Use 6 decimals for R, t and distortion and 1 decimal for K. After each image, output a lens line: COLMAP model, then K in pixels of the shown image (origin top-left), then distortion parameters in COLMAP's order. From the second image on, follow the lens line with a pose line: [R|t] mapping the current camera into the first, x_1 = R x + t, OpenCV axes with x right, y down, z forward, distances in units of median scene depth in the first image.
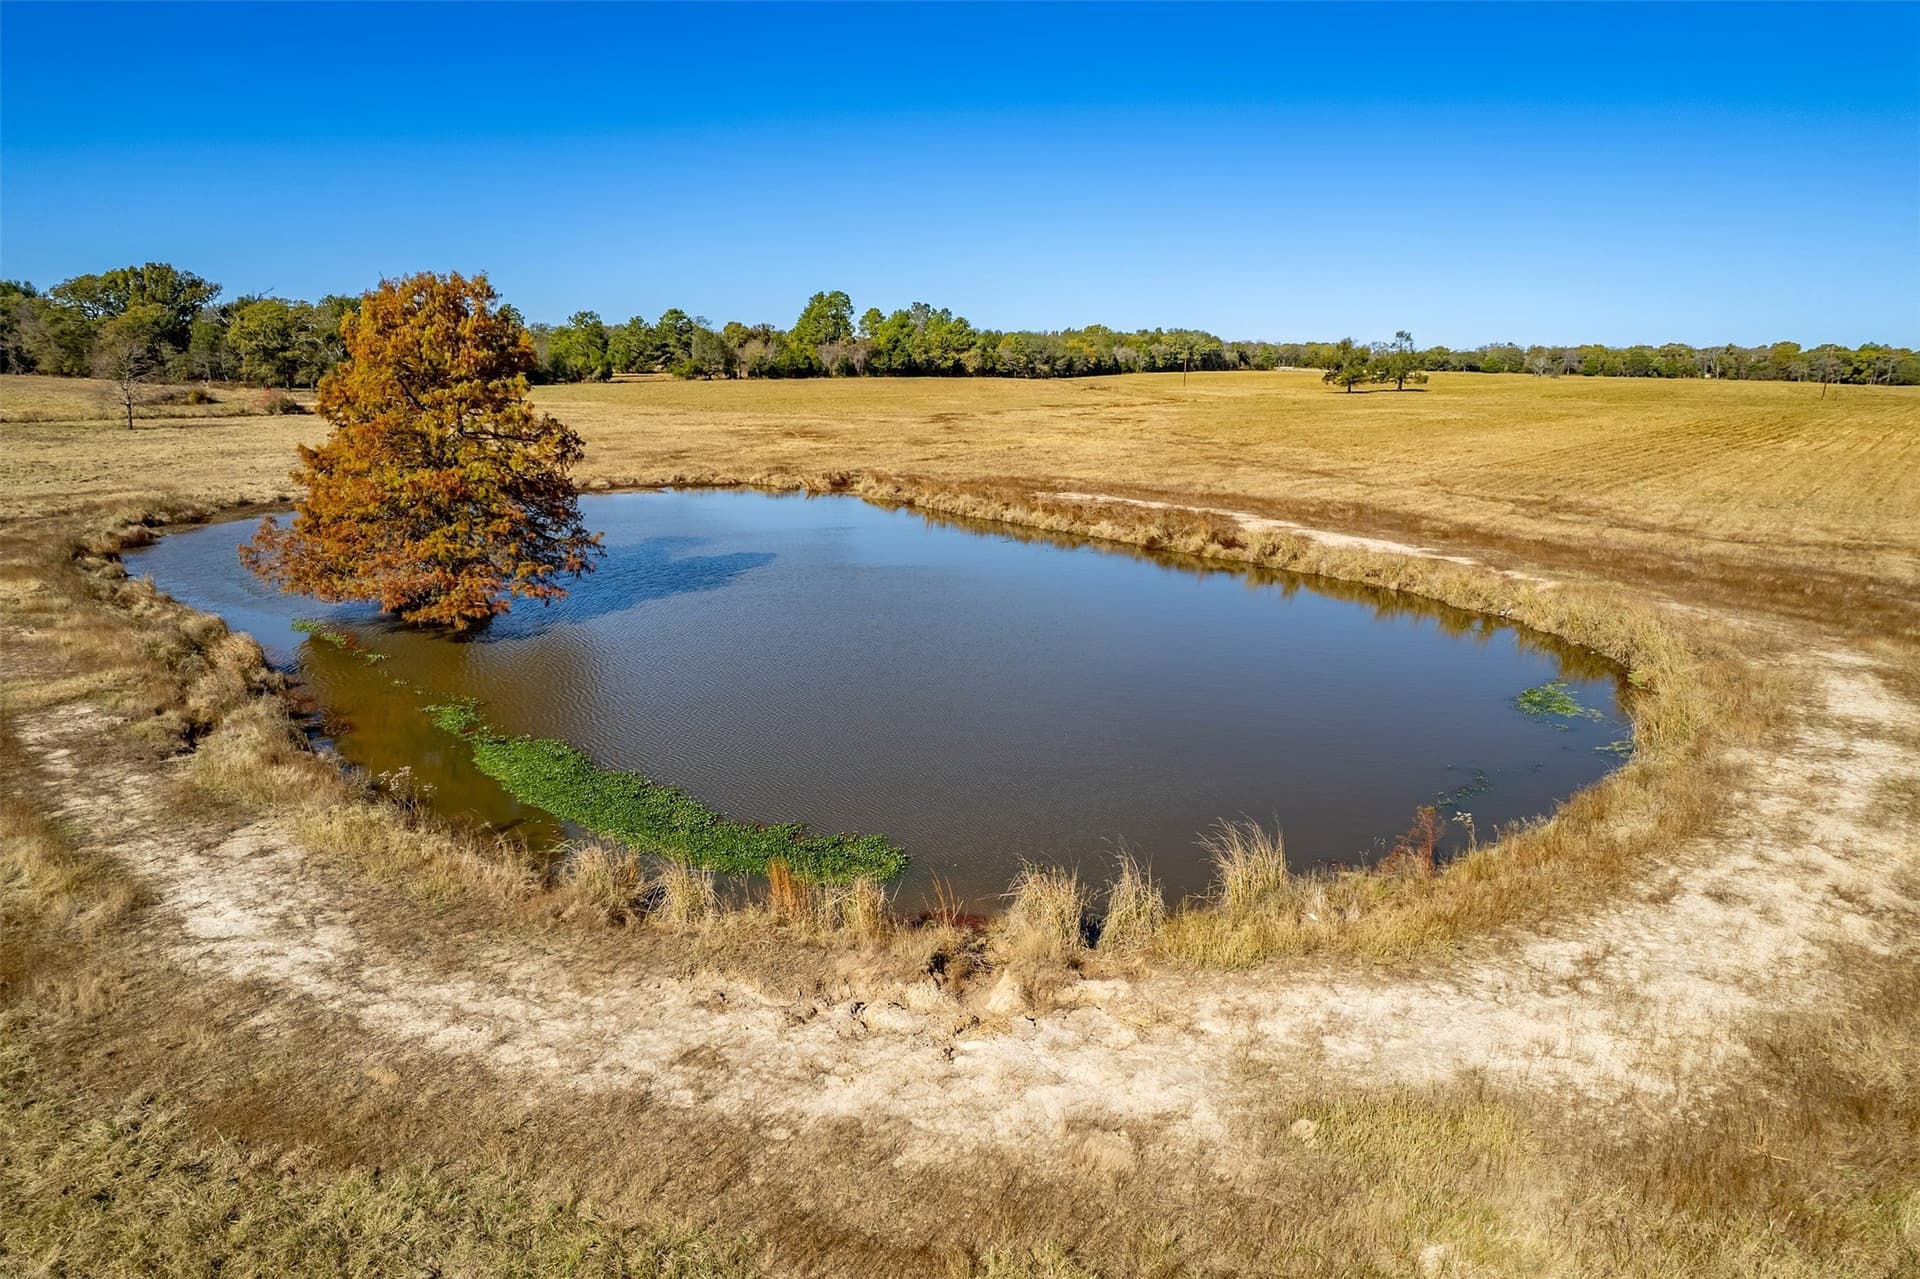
lens RADIAL K [[1225.0, 0, 960.0], [0, 1225.0, 639.5], [0, 0, 1]] dist [-0.067447, 0.057417]
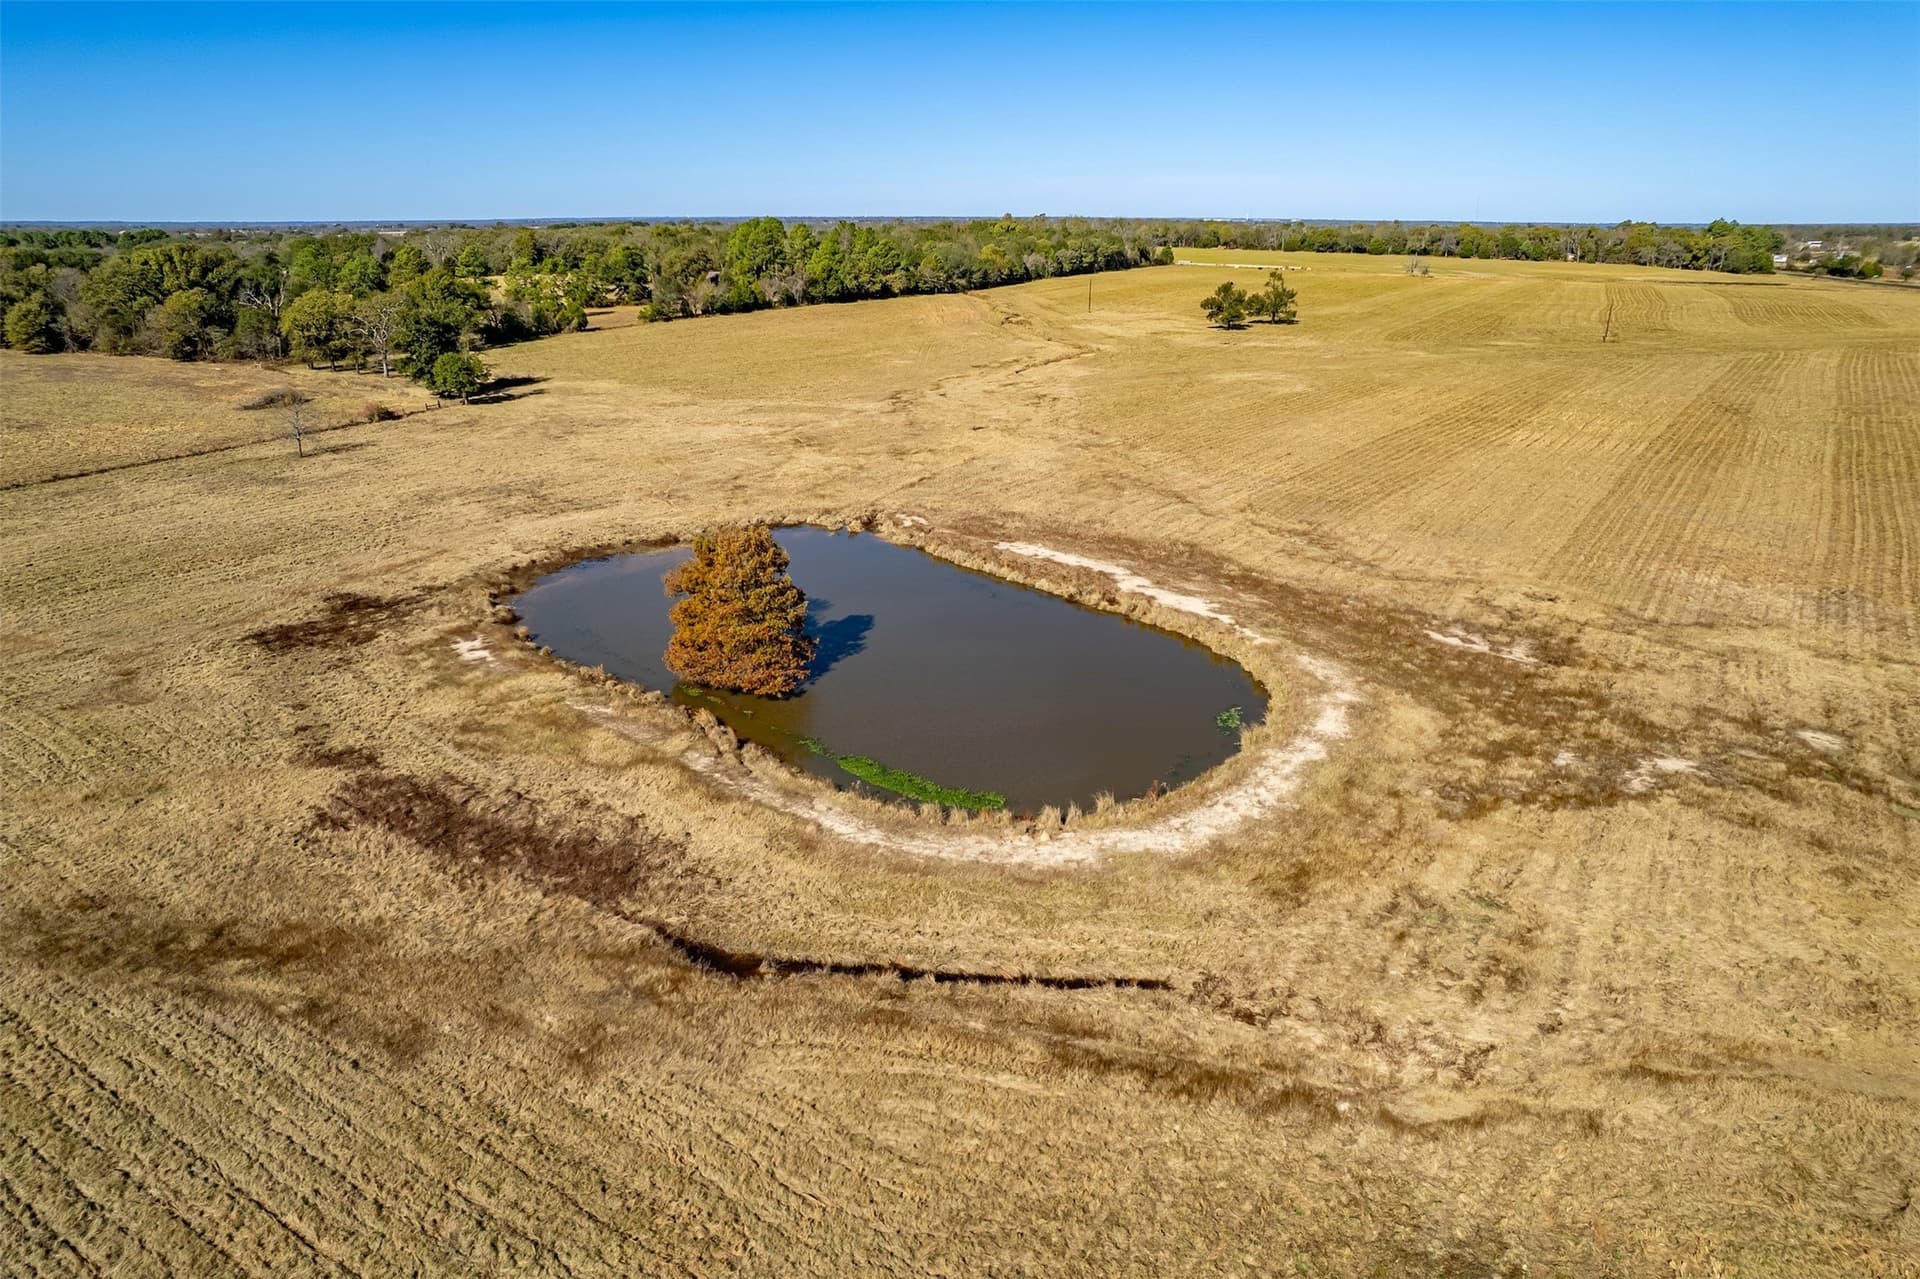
lens RADIAL K [[1225.0, 0, 960.0], [0, 1225.0, 639.5], [0, 0, 1]] dist [-0.067447, 0.057417]
pose [[0.996962, -0.034593, 0.069780, -0.100775], [0.026205, 0.992699, 0.117736, -0.170475], [-0.073344, -0.115550, 0.990590, -0.589879]]
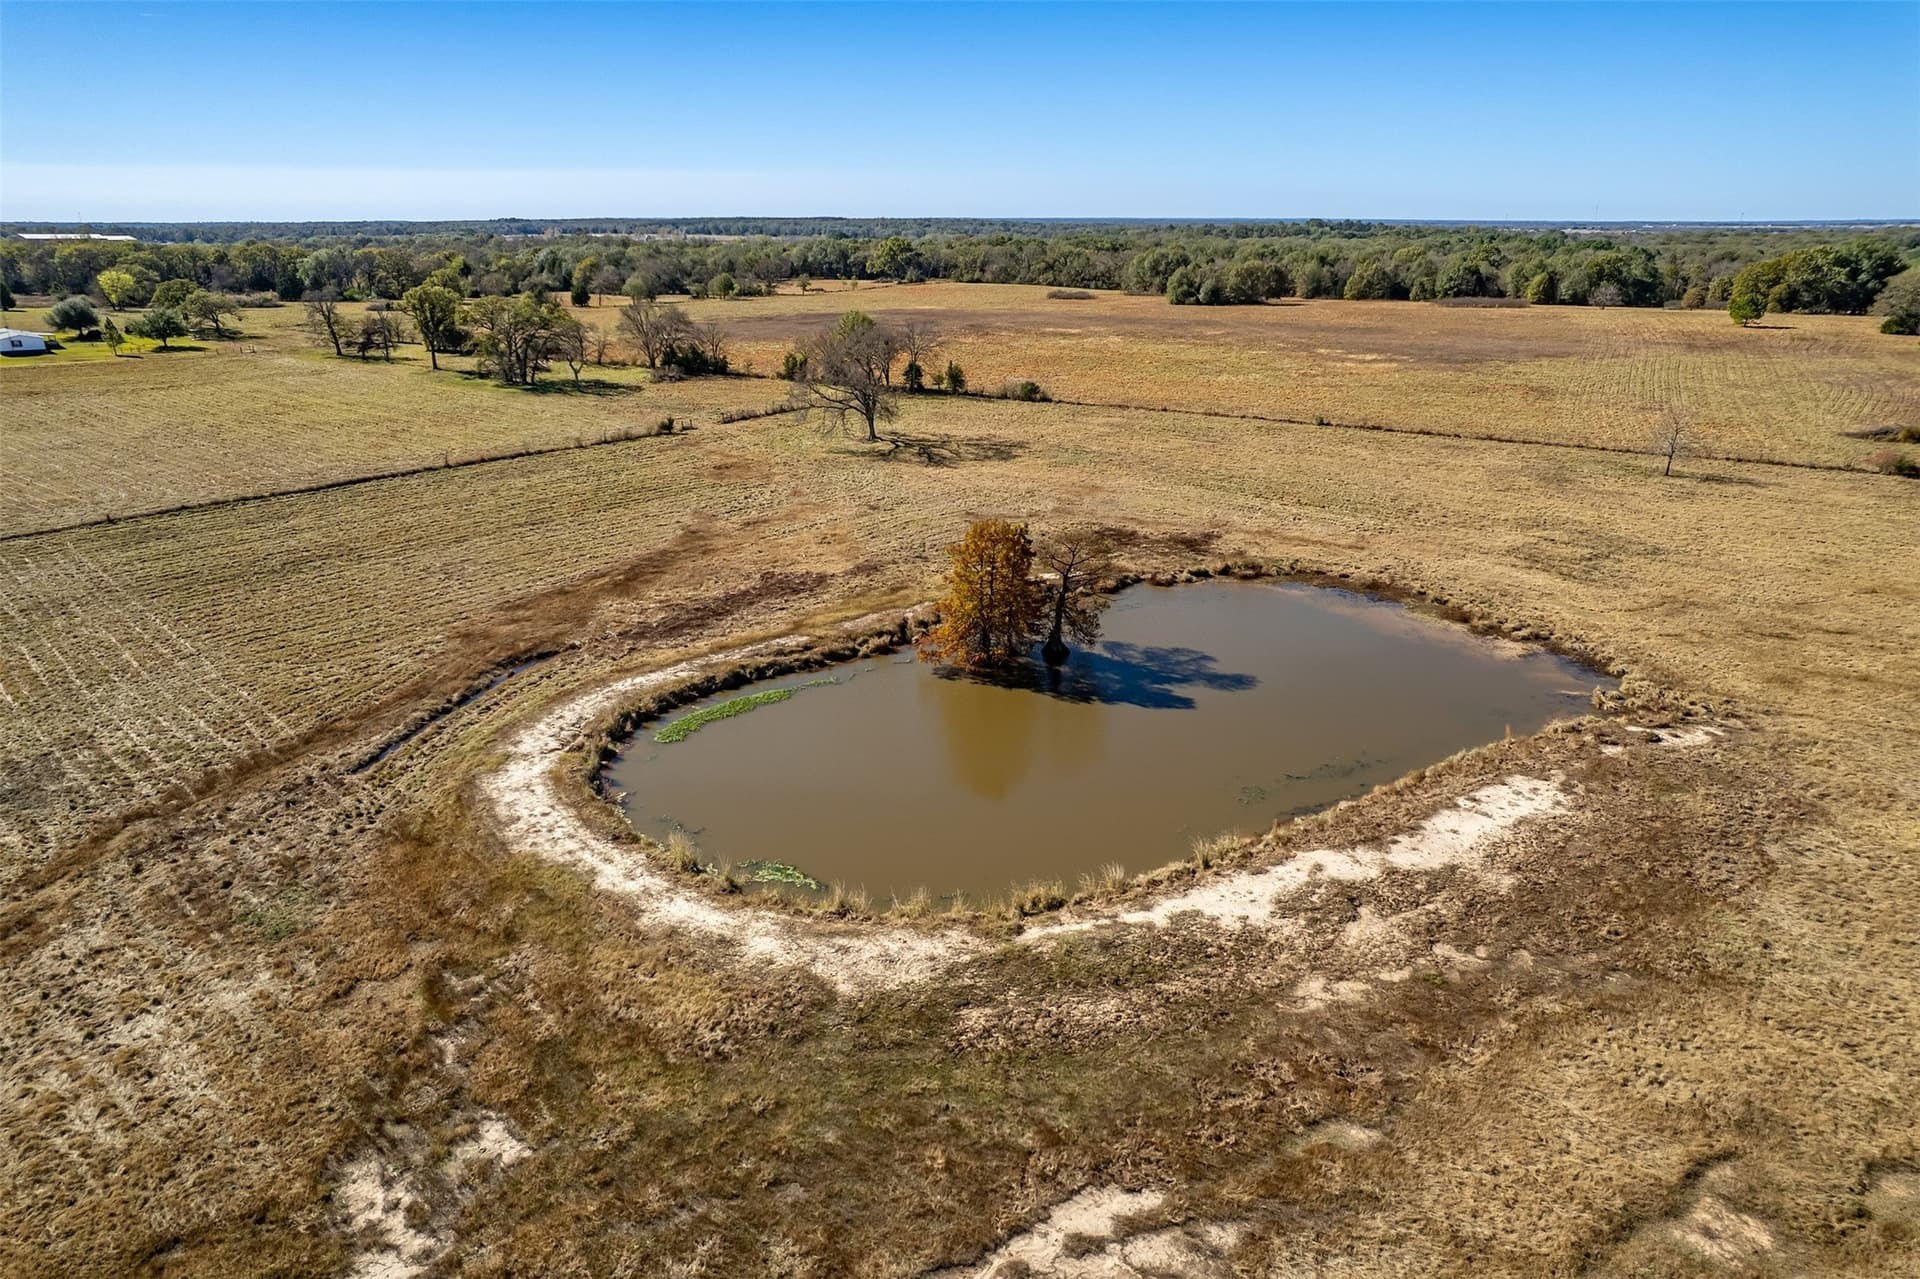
lens RADIAL K [[1225.0, 0, 960.0], [0, 1225.0, 639.5], [0, 0, 1]] dist [-0.067447, 0.057417]
pose [[-0.064653, 0.307679, -0.949291, 0.861583], [-0.203258, 0.927279, 0.314388, -0.377674], [0.976988, 0.213277, 0.002587, 0.458713]]
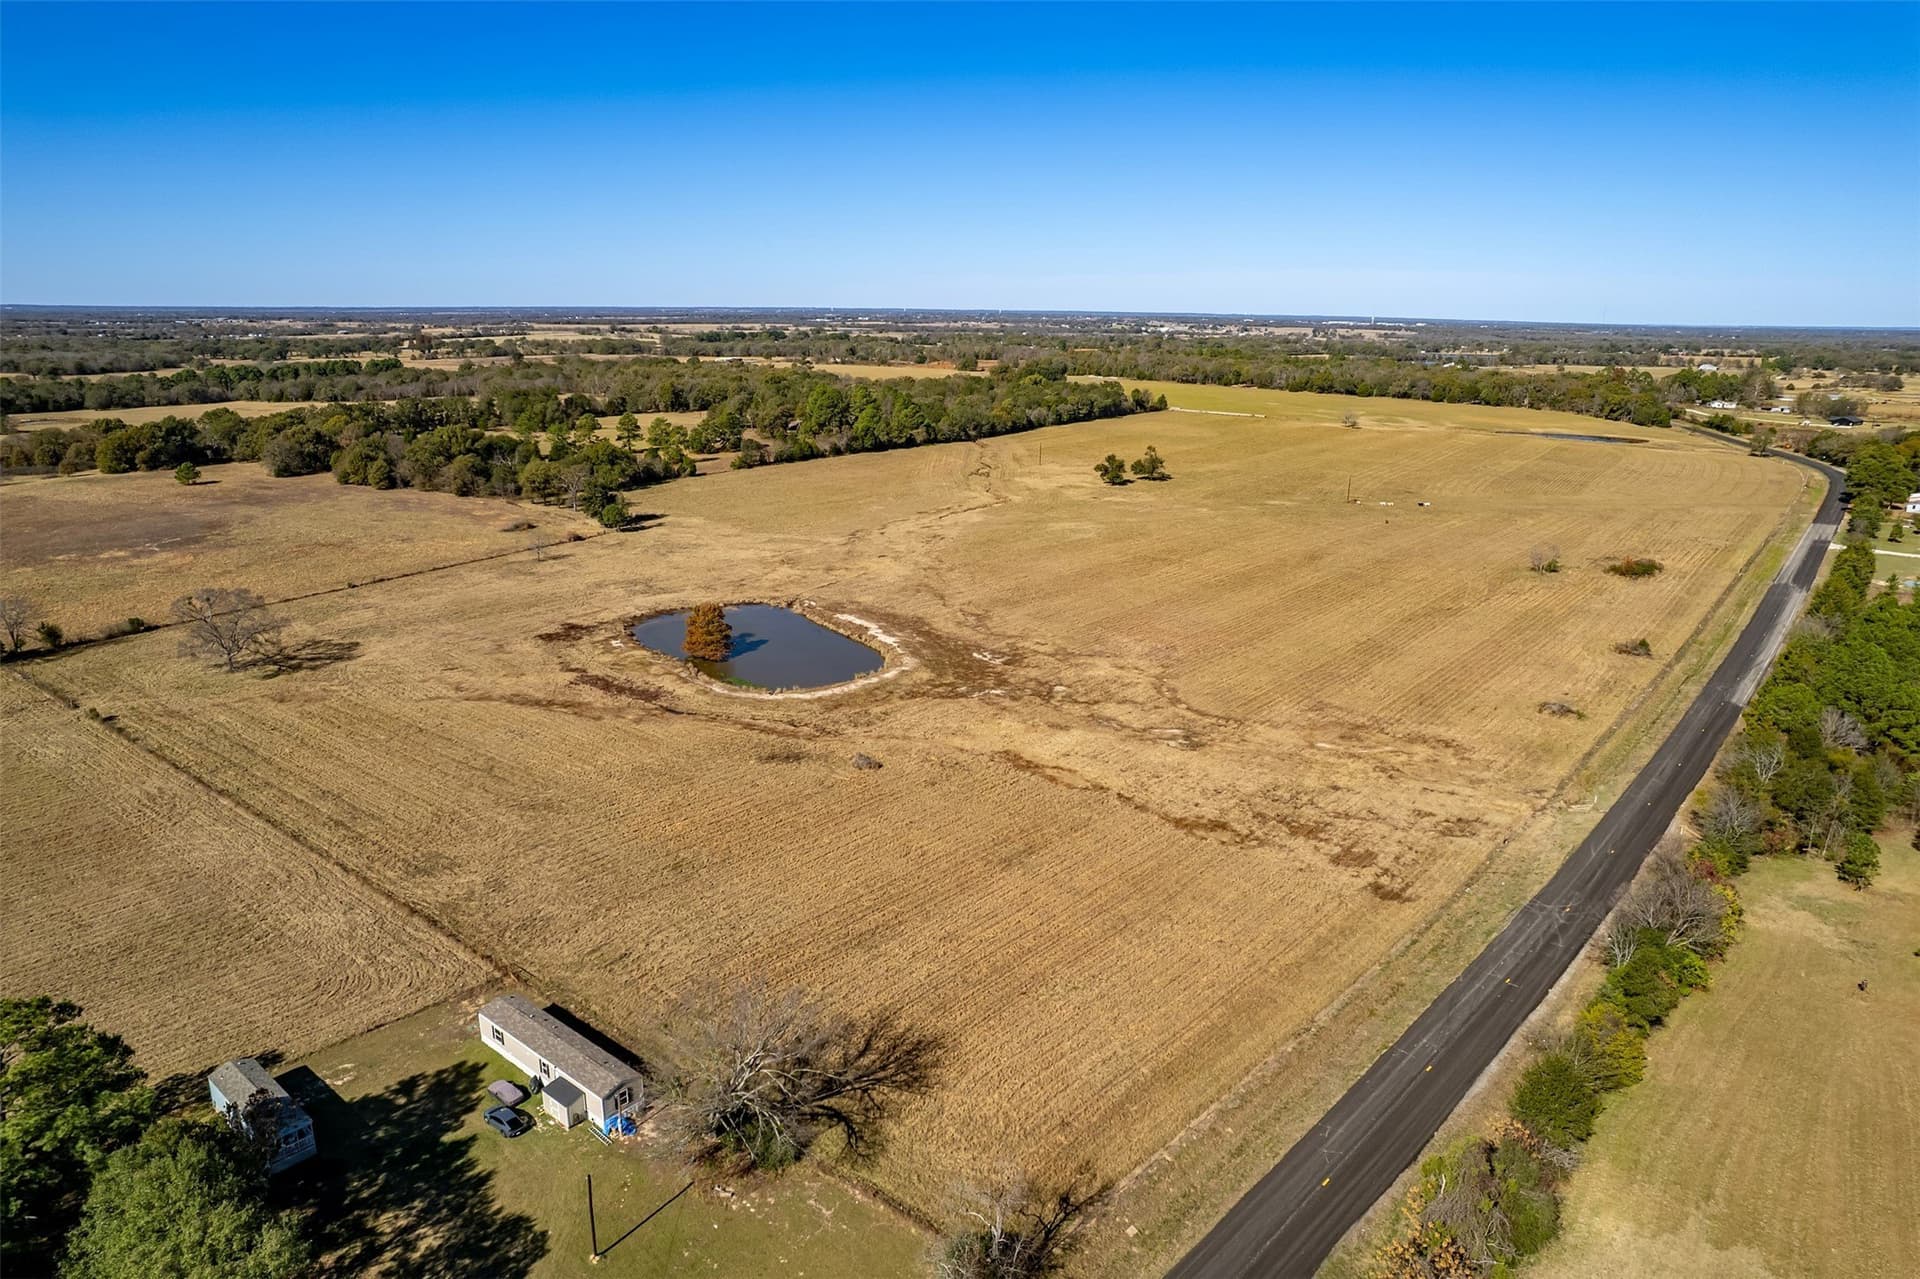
lens RADIAL K [[1225.0, 0, 960.0], [0, 1225.0, 639.5], [0, 0, 1]] dist [-0.067447, 0.057417]
pose [[0.999471, 0.009897, -0.030978, 0.516540], [-0.008417, 0.998834, 0.047545, -0.207085], [0.031412, -0.047259, 0.998389, -2.578068]]
